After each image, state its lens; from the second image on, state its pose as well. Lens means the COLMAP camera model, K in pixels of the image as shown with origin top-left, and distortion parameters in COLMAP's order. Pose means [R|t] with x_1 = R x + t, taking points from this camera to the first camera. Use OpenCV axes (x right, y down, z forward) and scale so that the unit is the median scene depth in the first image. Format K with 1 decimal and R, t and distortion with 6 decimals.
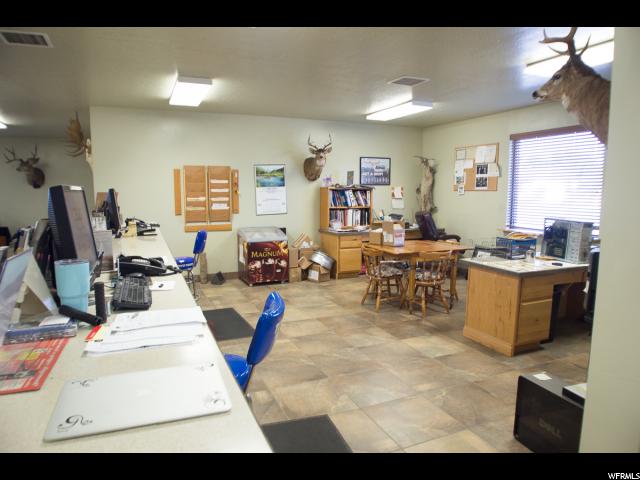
lens RADIAL K [[427.4, 0, 320.0], [0, 427.4, 240.0], [0, 0, 1]] dist [-0.050019, 0.005315]
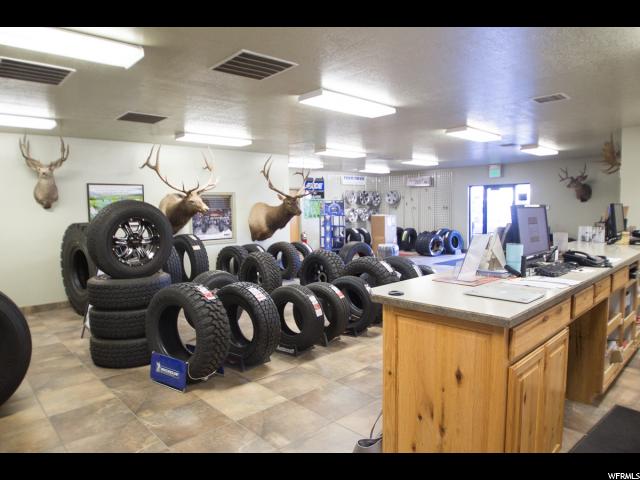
lens RADIAL K [[427.4, 0, 320.0], [0, 427.4, 240.0], [0, 0, 1]] dist [-0.050019, 0.005315]
pose [[0.365763, 0.066038, -0.928362, 0.173093], [-0.092559, 0.995116, 0.034319, 0.009400], [0.926094, 0.073375, 0.370089, -0.108474]]
